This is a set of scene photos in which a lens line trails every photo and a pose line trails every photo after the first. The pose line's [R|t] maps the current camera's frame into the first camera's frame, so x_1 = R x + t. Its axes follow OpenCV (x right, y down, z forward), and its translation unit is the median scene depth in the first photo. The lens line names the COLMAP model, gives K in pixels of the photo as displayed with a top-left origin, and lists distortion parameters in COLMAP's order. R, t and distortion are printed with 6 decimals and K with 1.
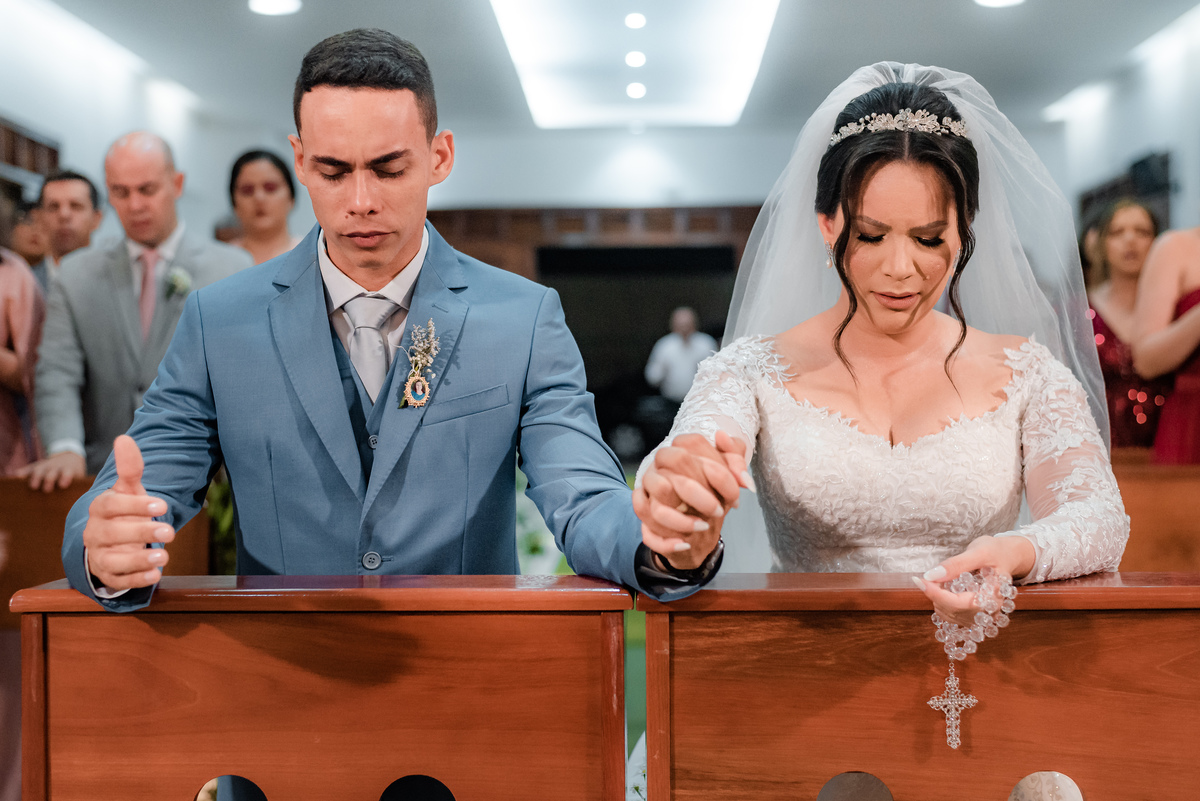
lens RADIAL K [[1751.1, 0, 600.0], [0, 1751.1, 400.5], [0, 0, 1]] dist [0.124946, -0.056196]
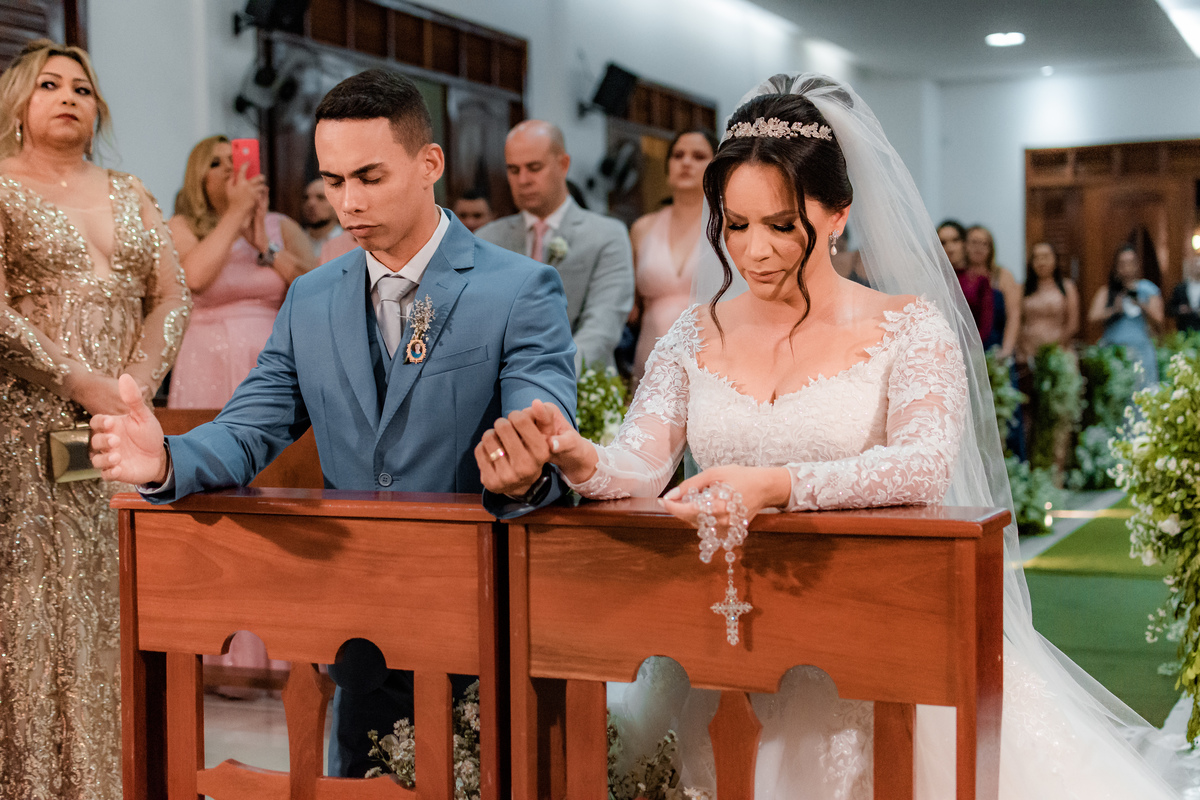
lens RADIAL K [[1713.9, 0, 600.0], [0, 1713.9, 400.0], [0, 0, 1]] dist [0.259958, 0.012314]
pose [[0.934650, 0.012259, -0.355358, 0.480579], [0.001043, 0.999307, 0.037217, -0.016405], [0.355568, -0.035156, 0.933989, -0.144718]]
